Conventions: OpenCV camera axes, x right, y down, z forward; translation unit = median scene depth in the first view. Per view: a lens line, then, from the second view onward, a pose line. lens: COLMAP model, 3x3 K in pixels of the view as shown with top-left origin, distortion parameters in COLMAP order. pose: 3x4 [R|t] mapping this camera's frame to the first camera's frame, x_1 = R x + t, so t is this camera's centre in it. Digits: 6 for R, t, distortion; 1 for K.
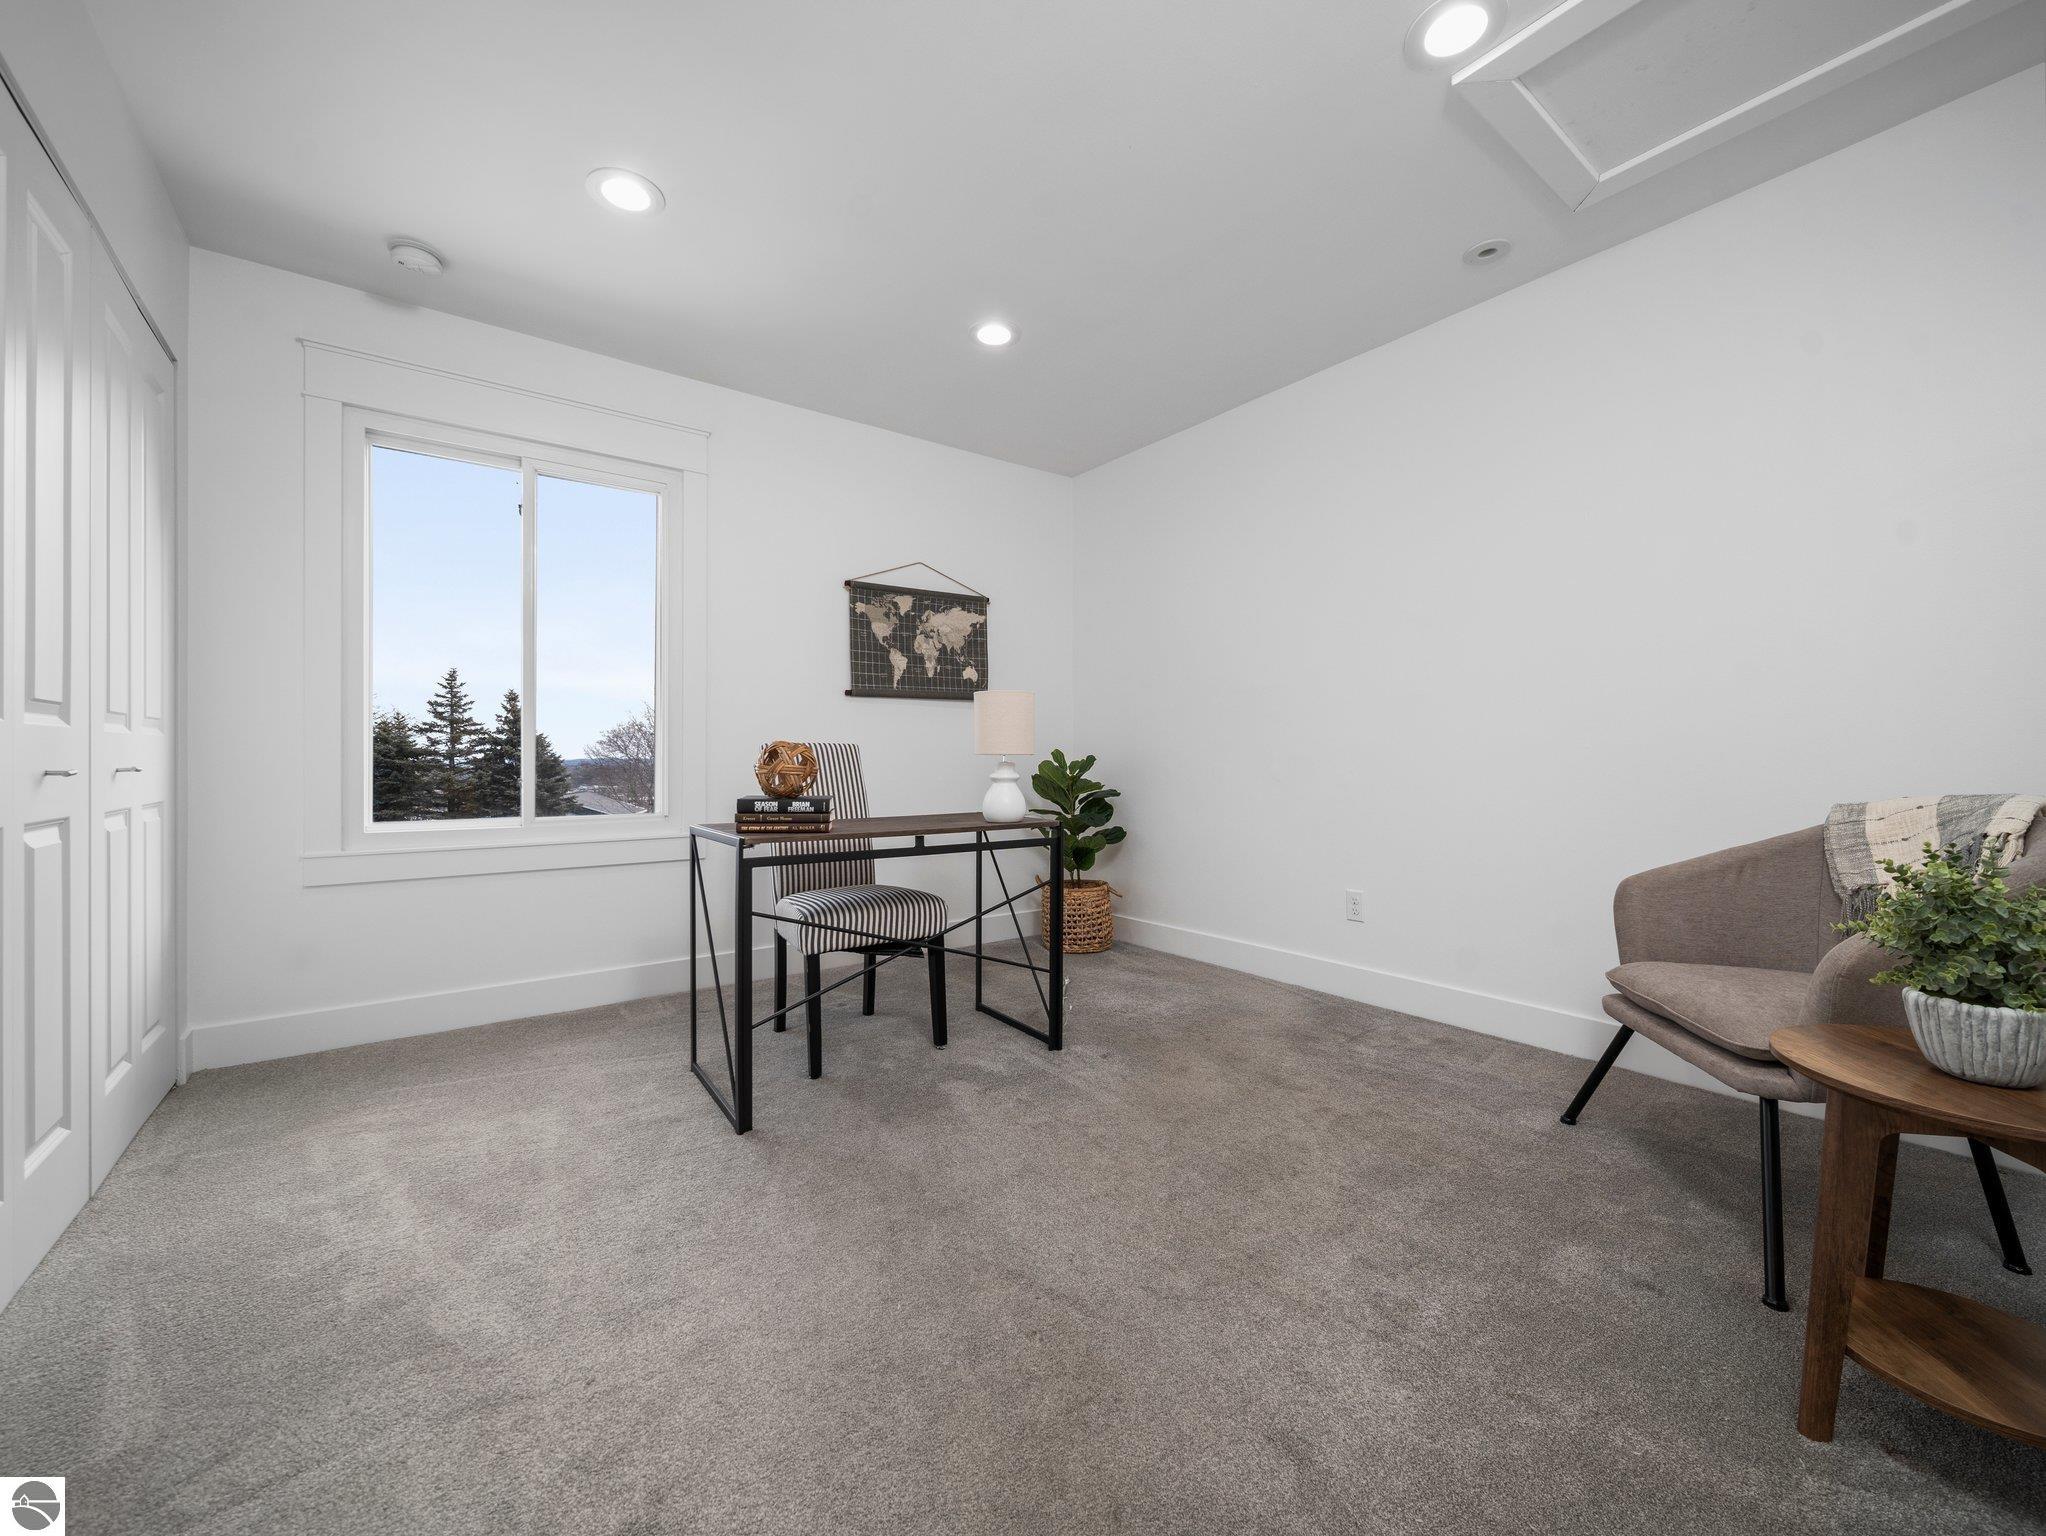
lens RADIAL K [[827.0, 0, 1019.2], [0, 827.0, 758.3], [0, 0, 1]] dist [0.000462, -0.000004]
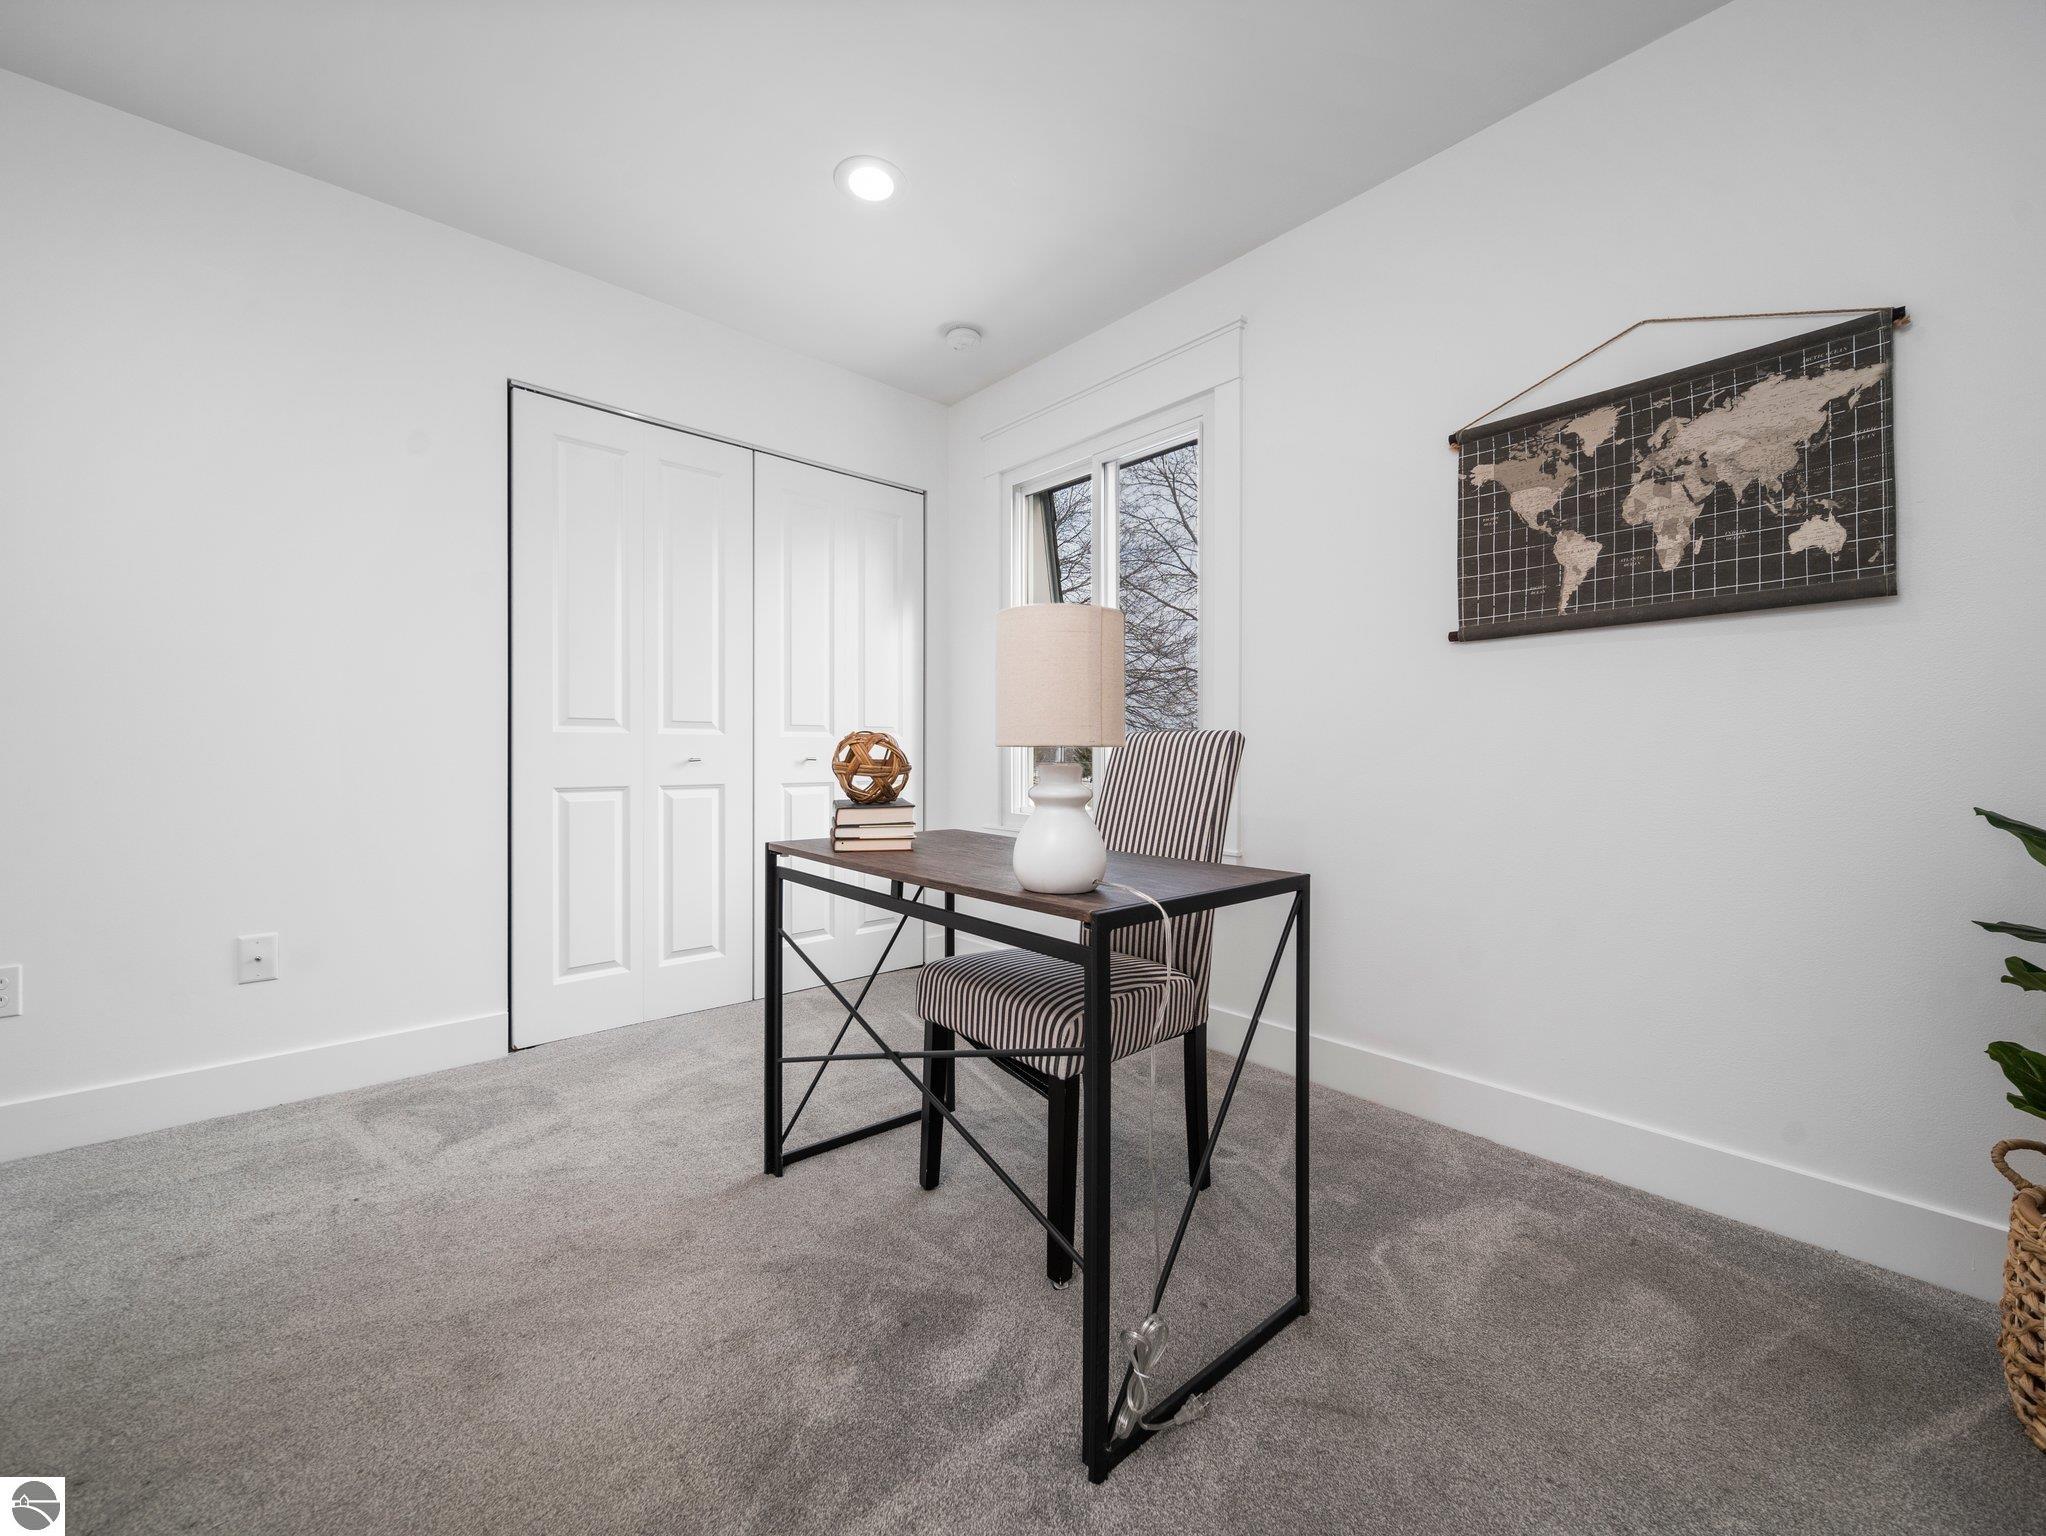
lens RADIAL K [[827.0, 0, 1019.2], [0, 827.0, 758.3], [0, 0, 1]] dist [0.000462, -0.000004]
pose [[0.087470, 0.007774, -0.996137, 0.301395], [-0.001599, 0.999969, 0.007664, -0.001182], [0.996166, 0.000923, 0.087480, 0.619133]]
